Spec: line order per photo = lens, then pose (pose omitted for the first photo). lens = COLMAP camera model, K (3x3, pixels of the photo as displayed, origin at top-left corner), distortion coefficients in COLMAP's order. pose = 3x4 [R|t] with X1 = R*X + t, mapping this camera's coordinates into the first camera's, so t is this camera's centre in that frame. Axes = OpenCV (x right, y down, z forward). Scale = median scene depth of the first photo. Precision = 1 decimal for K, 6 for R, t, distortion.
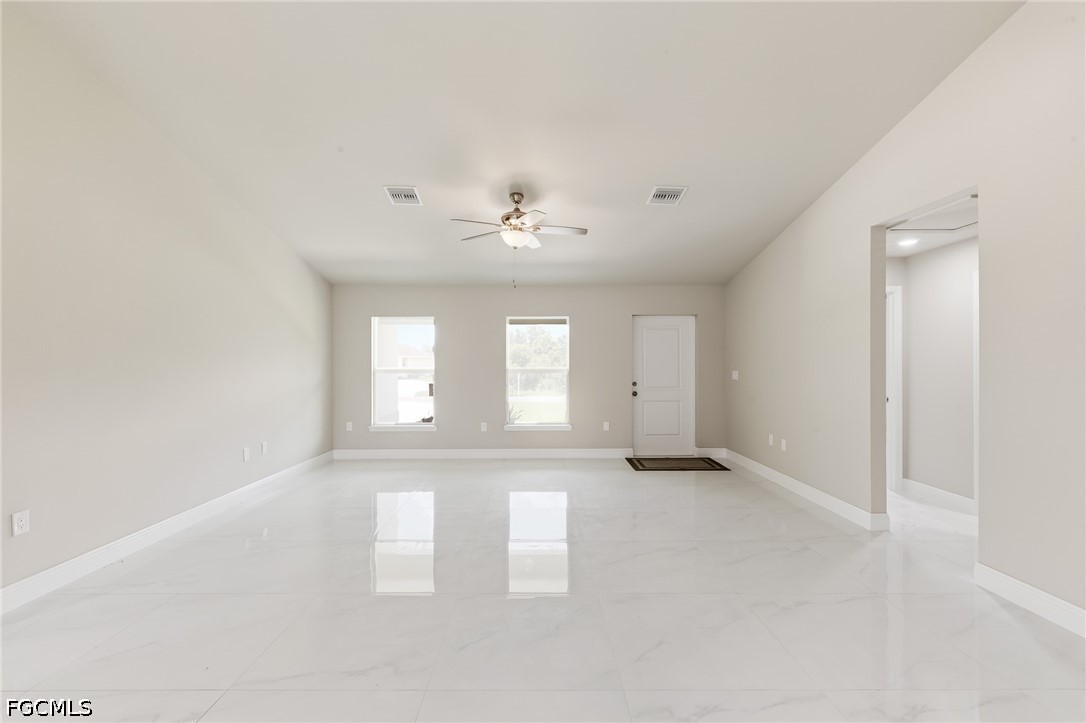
lens RADIAL K [[471.7, 0, 544.9], [0, 471.7, 364.1], [0, 0, 1]] dist [0.001912, -0.000034]
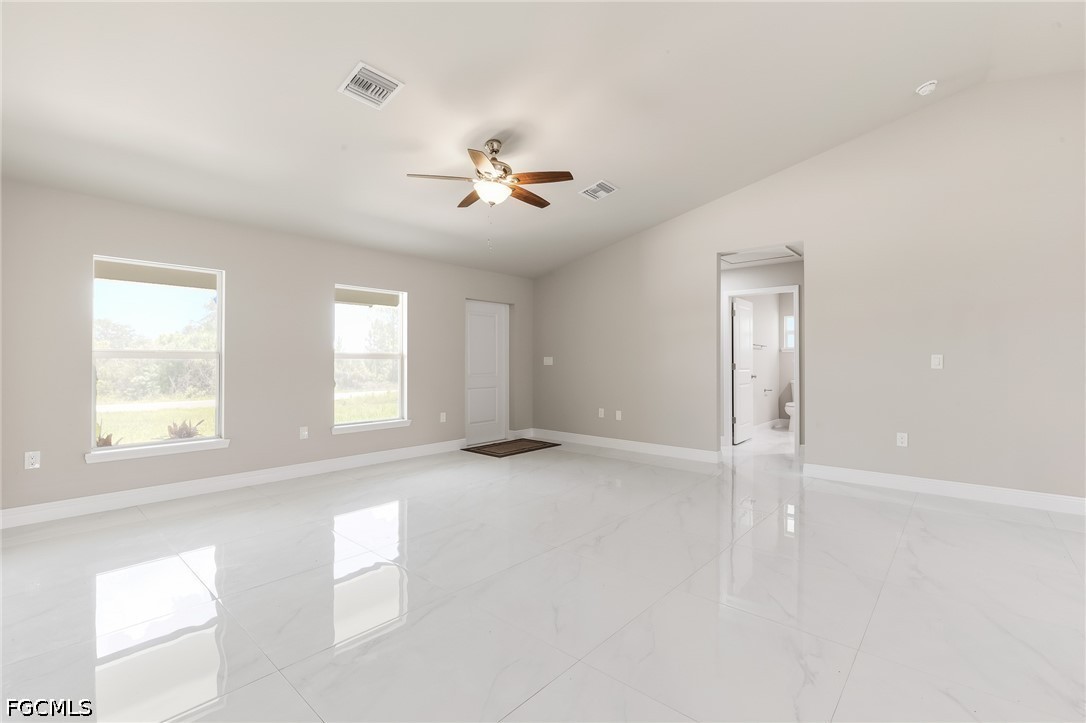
lens RADIAL K [[482.6, 0, 548.0], [0, 482.6, 365.5], [0, 0, 1]] dist [-0.003774, -0.000247]
pose [[0.678354, -0.005503, 0.734715, -0.415196], [0.001465, 0.999980, 0.006137, 0.025915], [-0.734734, -0.003086, 0.678348, 0.218637]]
